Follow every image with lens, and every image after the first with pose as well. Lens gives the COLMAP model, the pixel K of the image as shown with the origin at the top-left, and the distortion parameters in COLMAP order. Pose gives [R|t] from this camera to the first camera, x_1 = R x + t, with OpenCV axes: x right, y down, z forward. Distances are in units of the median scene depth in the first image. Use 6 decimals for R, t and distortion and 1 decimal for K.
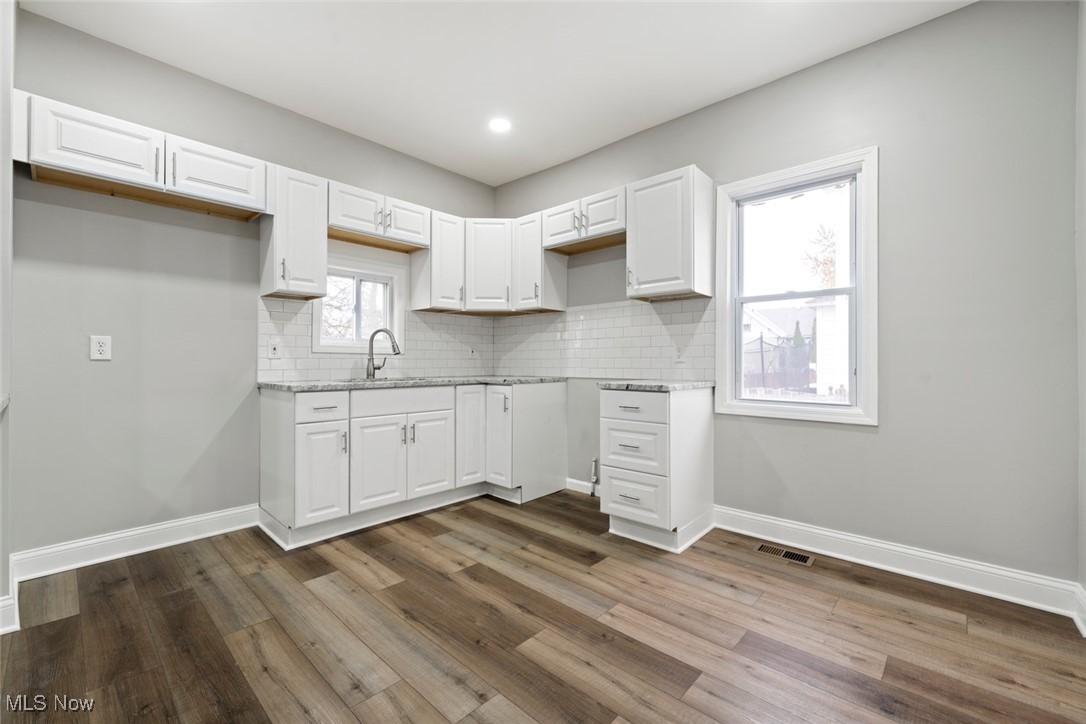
lens RADIAL K [[447.7, 0, 540.1], [0, 447.7, 356.9], [0, 0, 1]] dist [0.000333, -0.000007]
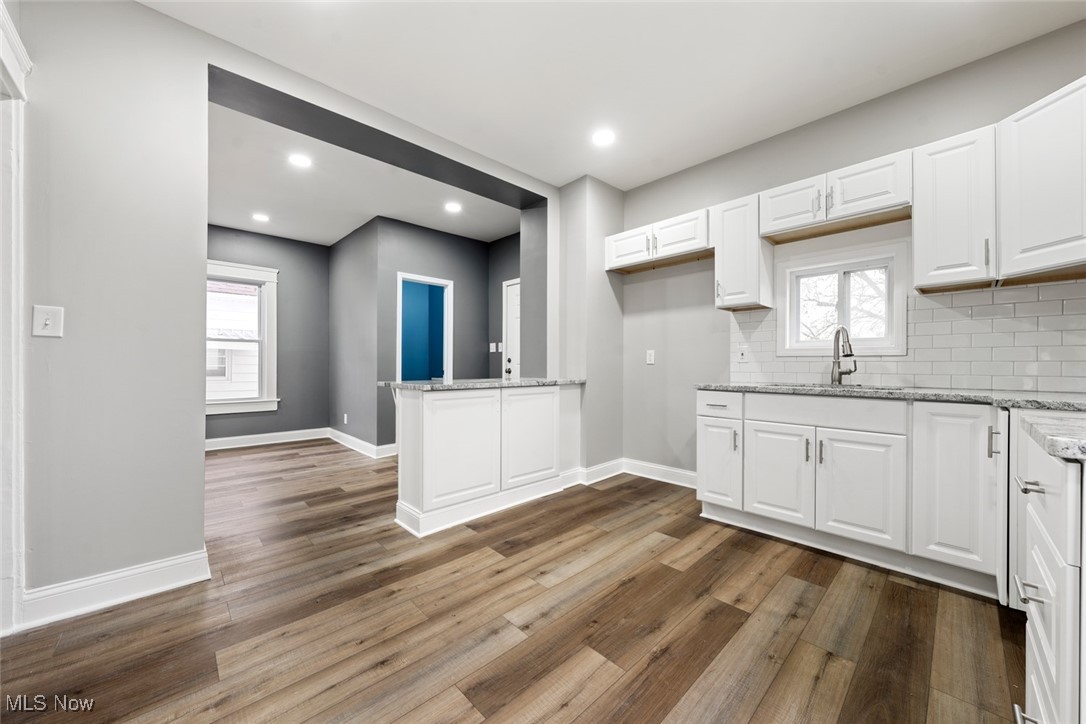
lens RADIAL K [[396.9, 0, 549.4], [0, 396.9, 362.6], [0, 0, 1]] dist [0.000301, -0.000008]
pose [[-0.051485, -0.006191, -0.998655, 0.507976], [0.008283, 0.999944, -0.006626, 0.007186], [0.998639, -0.008613, -0.051431, 0.574878]]
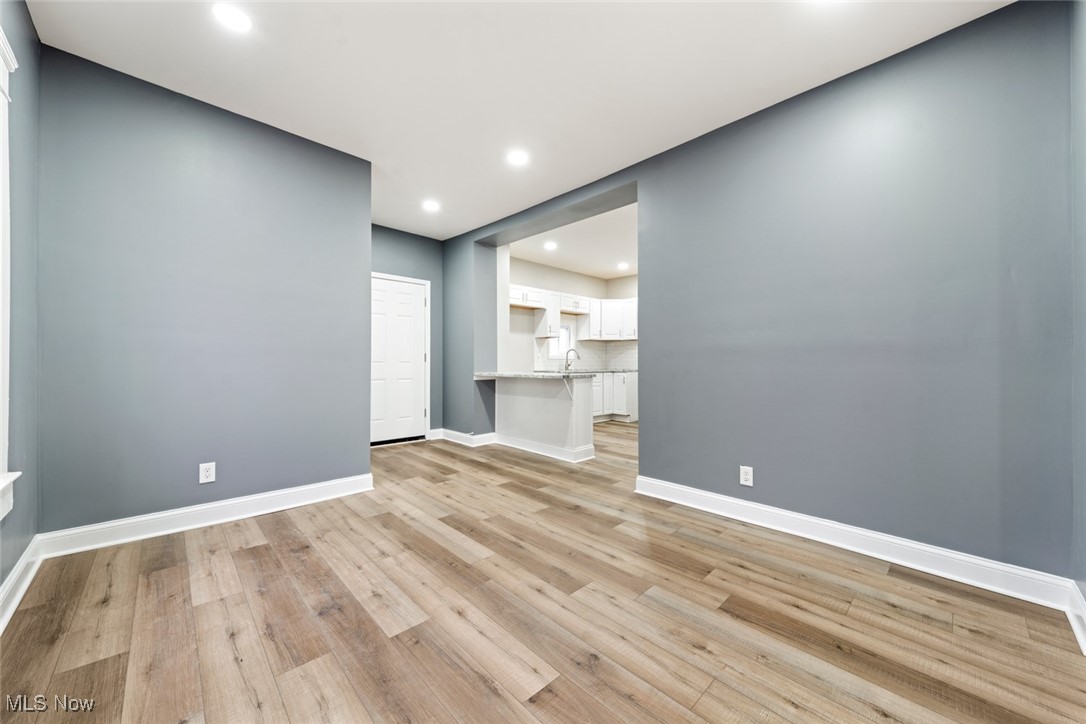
lens RADIAL K [[385.2, 0, 543.0], [0, 385.2, 362.0], [0, 0, 1]] dist [-0.000985, -0.000080]
pose [[0.998176, 0.002038, -0.060338, -0.456937], [-0.001406, 0.999944, 0.010511, -0.017435], [0.060356, -0.010407, 0.998123, -1.295859]]
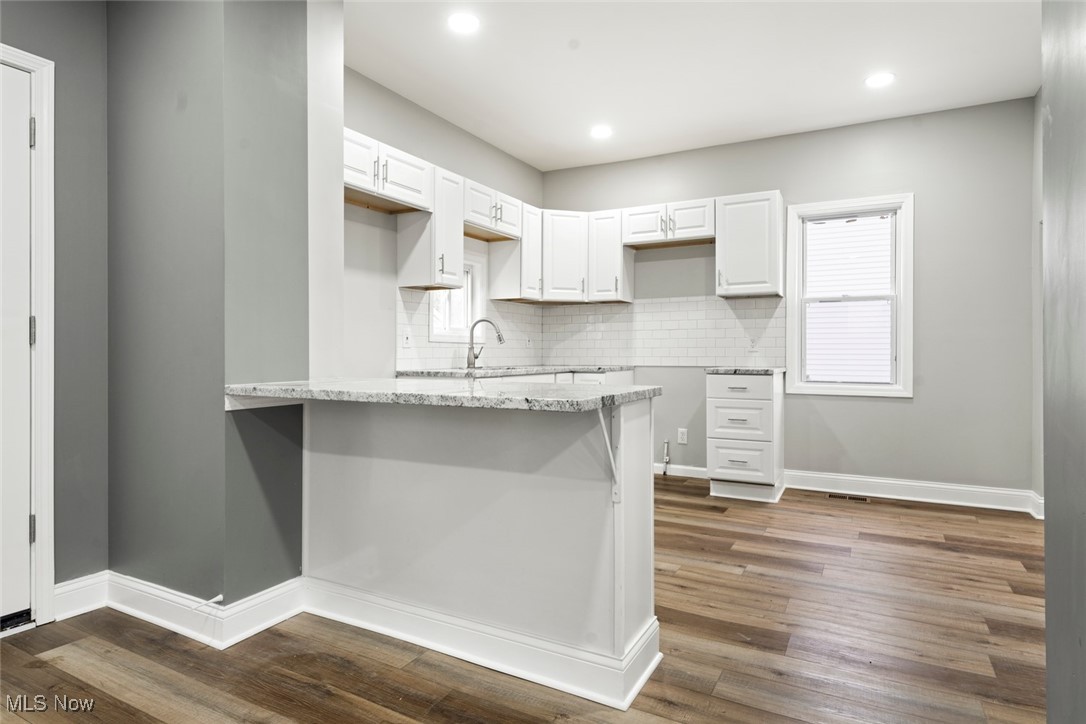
lens RADIAL K [[604.0, 0, 541.0], [0, 604.0, 350.0], [0, 0, 1]] dist [0.004493, 0.000560]
pose [[0.970810, 0.001043, 0.239849, -0.663521], [-0.002724, 0.999974, 0.006678, -0.001112], [-0.239835, -0.007136, 0.970787, -0.438325]]
